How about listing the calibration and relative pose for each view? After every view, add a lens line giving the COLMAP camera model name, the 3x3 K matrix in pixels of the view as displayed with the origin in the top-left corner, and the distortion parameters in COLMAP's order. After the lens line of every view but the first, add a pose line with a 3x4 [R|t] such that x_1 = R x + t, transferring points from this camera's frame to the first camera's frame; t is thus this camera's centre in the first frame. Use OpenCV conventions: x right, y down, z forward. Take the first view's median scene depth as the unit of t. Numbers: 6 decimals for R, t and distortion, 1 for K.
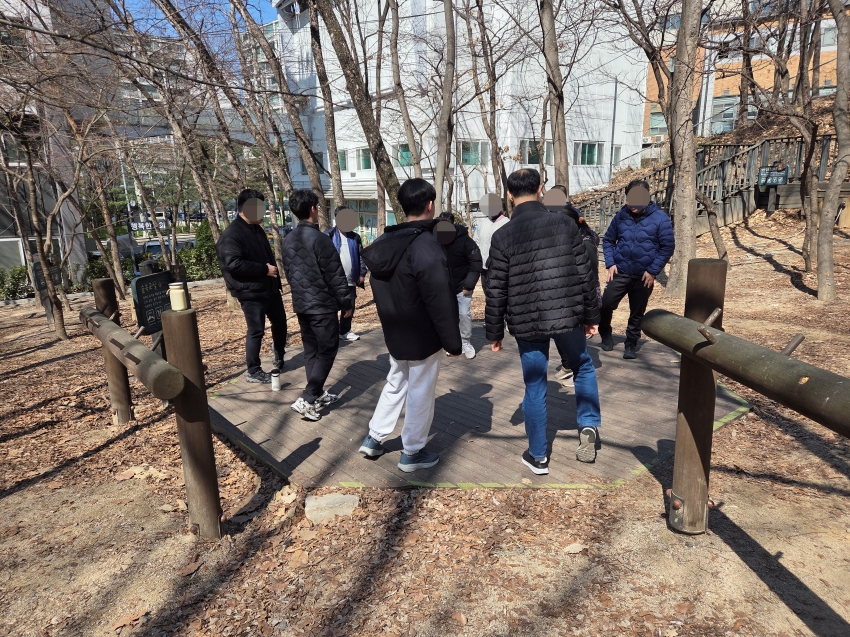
lens RADIAL K [[552.7, 0, 429.9], [0, 552.7, 311.3], [0, 0, 1]] dist [0.083553, -0.061630]
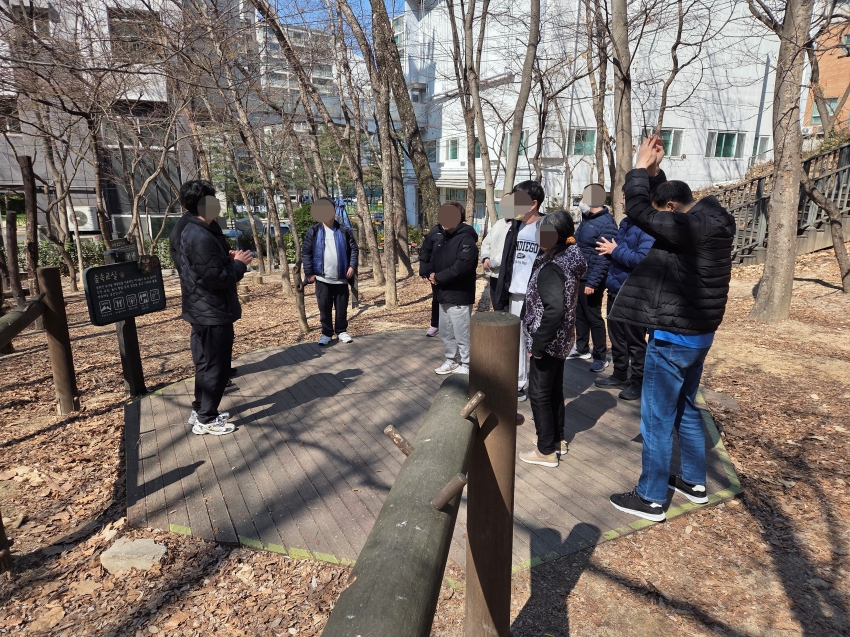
lens RADIAL K [[555.6, 0, 425.0], [0, 555.6, 318.5], [0, 0, 1]] dist [0.081788, -0.064754]
pose [[0.975615, 0.080654, -0.204131, 0.293451], [-0.074698, 0.996530, 0.036730, -0.057318], [0.206385, -0.020586, 0.978254, 0.174797]]
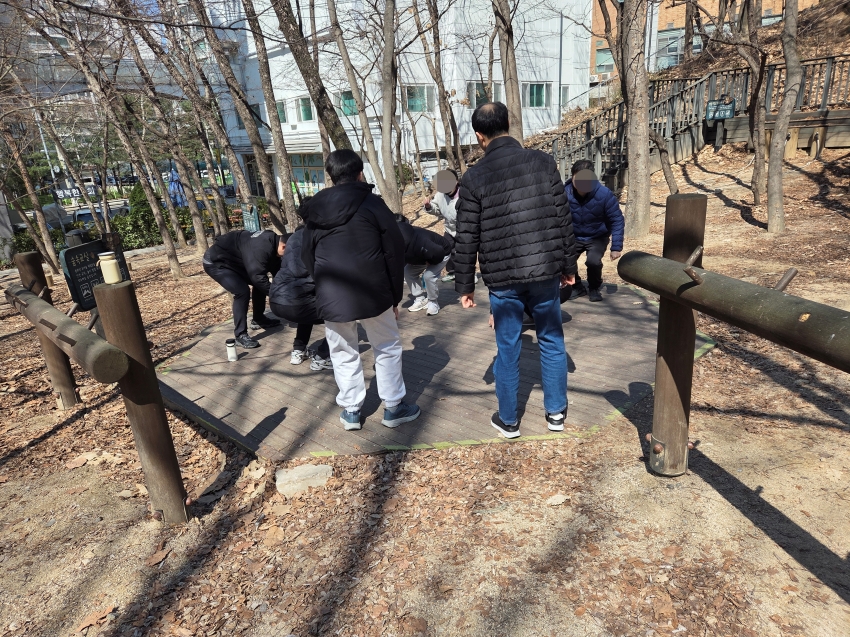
lens RADIAL K [[555.6, 0, 425.0], [0, 555.6, 318.5], [0, 0, 1]] dist [0.081788, -0.064754]
pose [[0.995599, -0.066481, 0.066047, -0.010602], [0.060026, 0.993635, 0.095325, -0.001477], [-0.071964, -0.090941, 0.993253, 0.040385]]
